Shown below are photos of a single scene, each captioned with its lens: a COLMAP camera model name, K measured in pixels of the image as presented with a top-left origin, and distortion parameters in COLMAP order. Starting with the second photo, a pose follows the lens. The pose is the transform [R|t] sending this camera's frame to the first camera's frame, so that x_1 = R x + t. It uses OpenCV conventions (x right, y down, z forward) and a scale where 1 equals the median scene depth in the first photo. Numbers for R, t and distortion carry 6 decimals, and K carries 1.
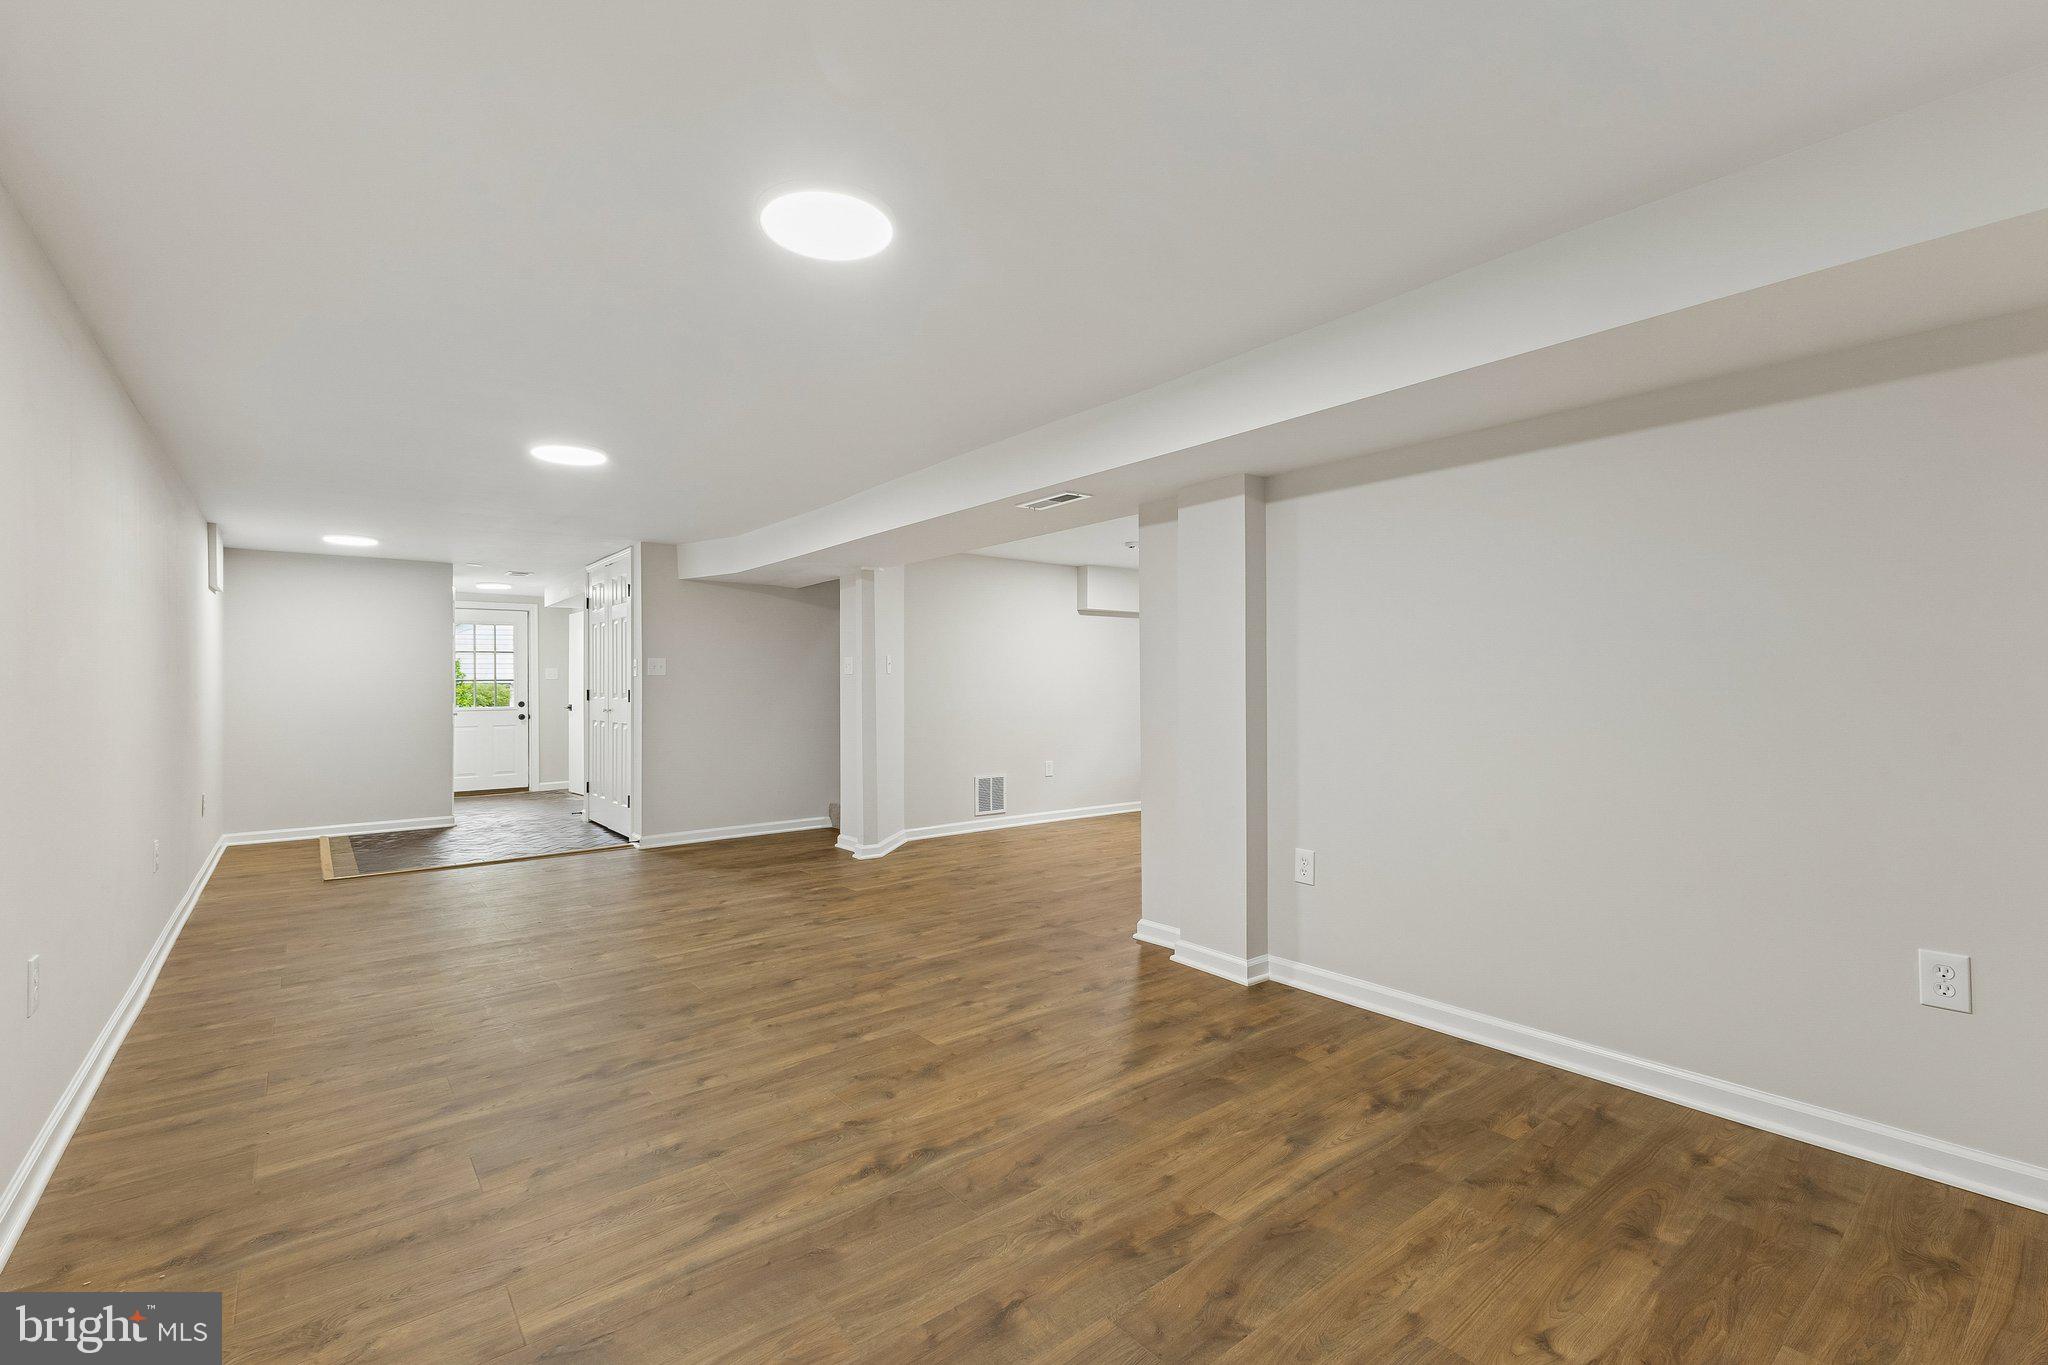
lens RADIAL K [[893.1, 0, 1030.5], [0, 893.1, 685.3], [0, 0, 1]] dist [0.011547, 0.000137]
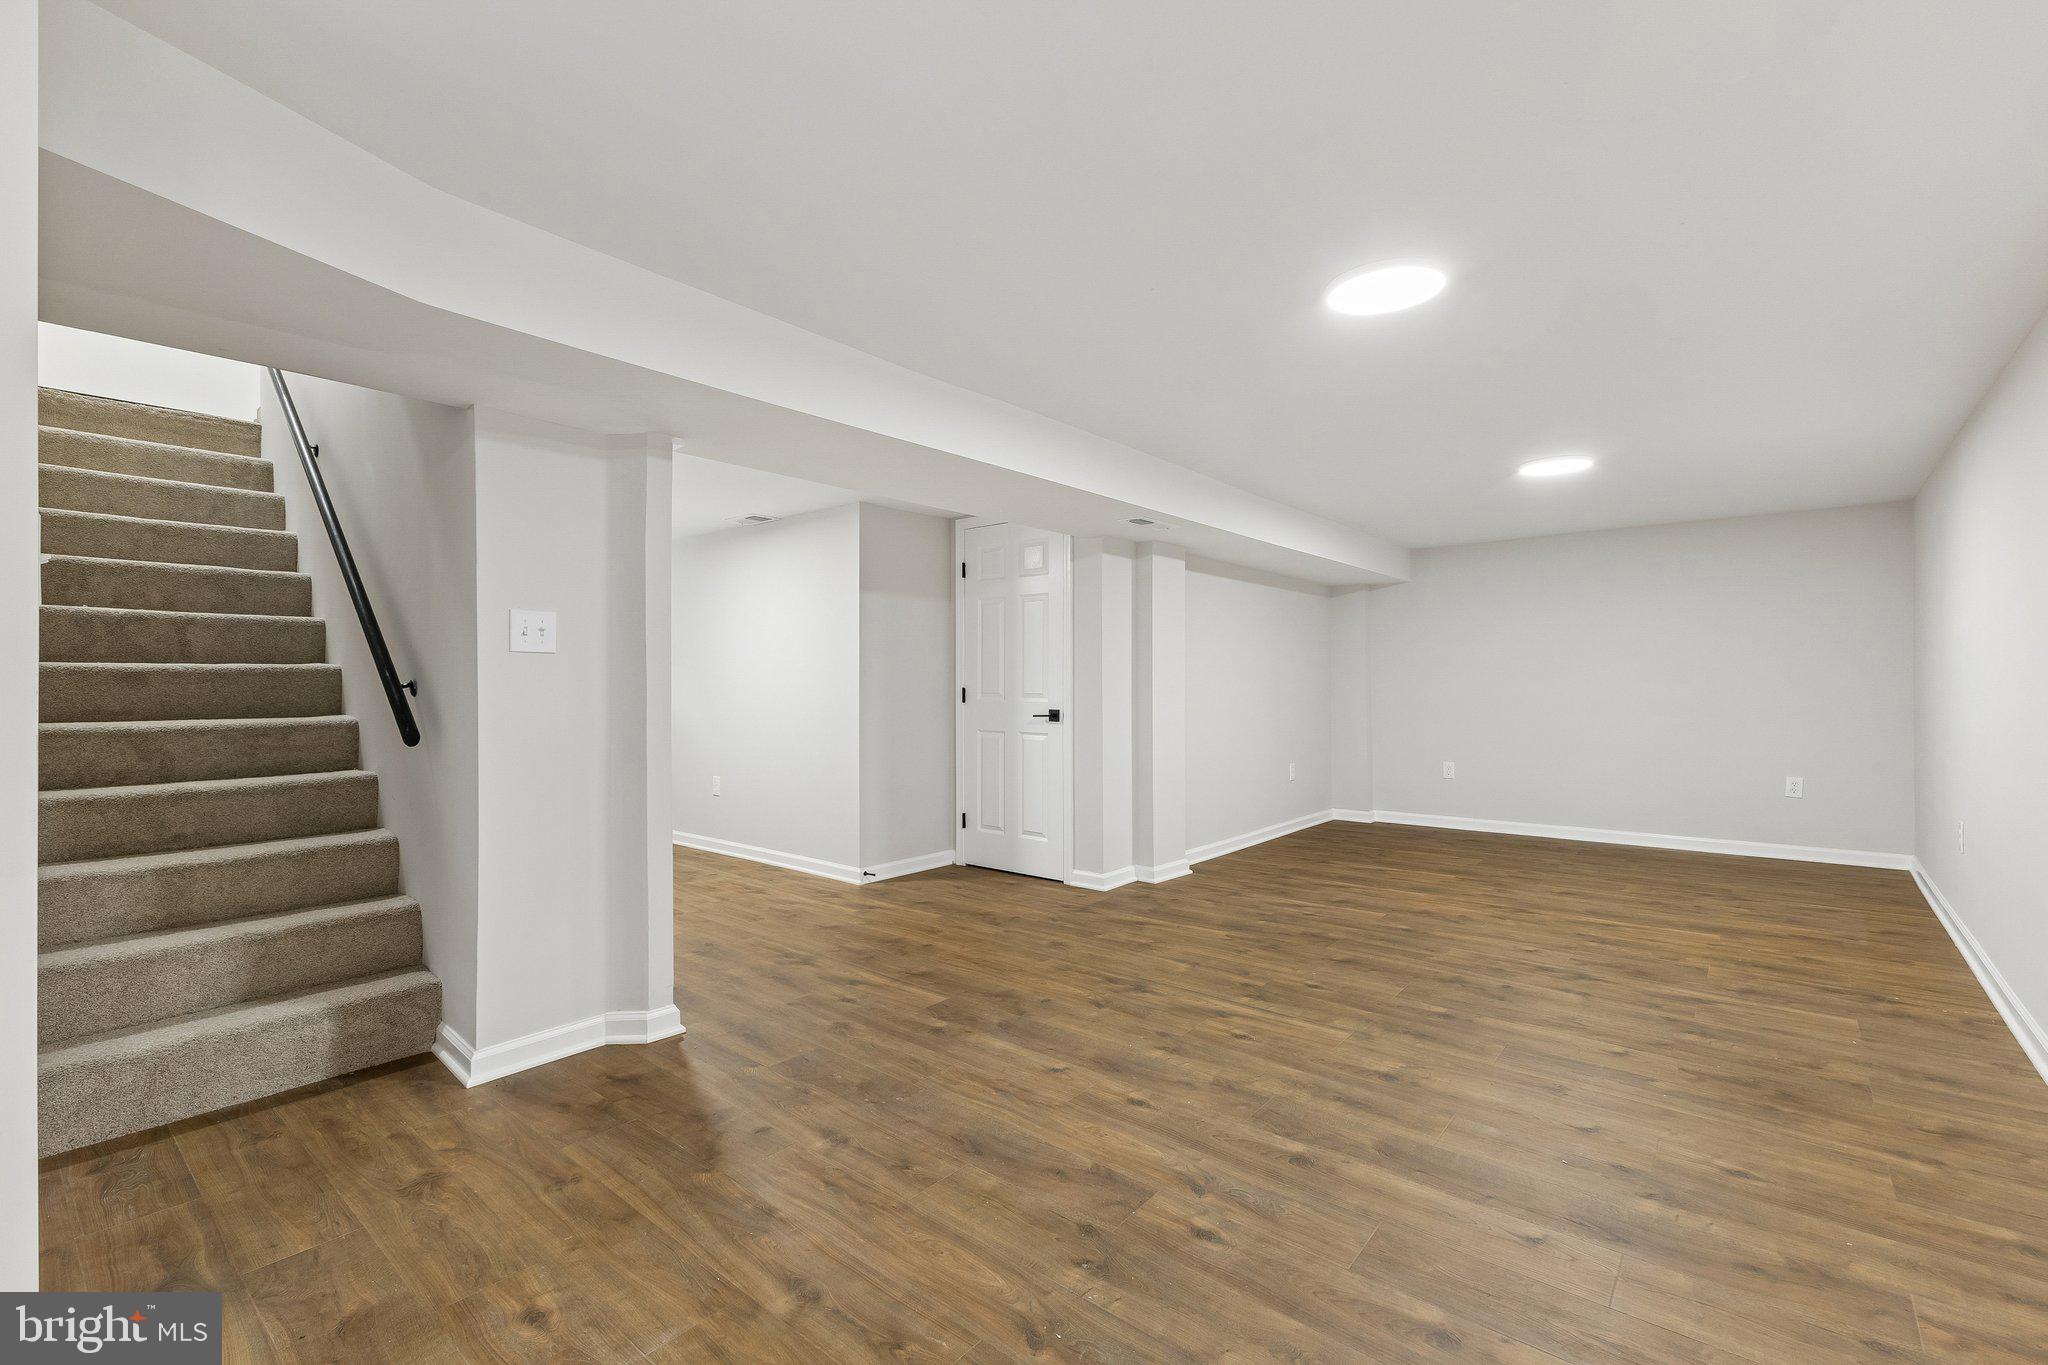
lens RADIAL K [[893.1, 0, 1026.4], [0, 893.1, 676.3], [0, 0, 1]] dist [0.011547, 0.000137]
pose [[-0.194461, 0.014005, 0.980810, -1.286440], [0.003642, 0.999901, -0.013555, 0.011542], [-0.980904, 0.000936, -0.194492, 1.638928]]
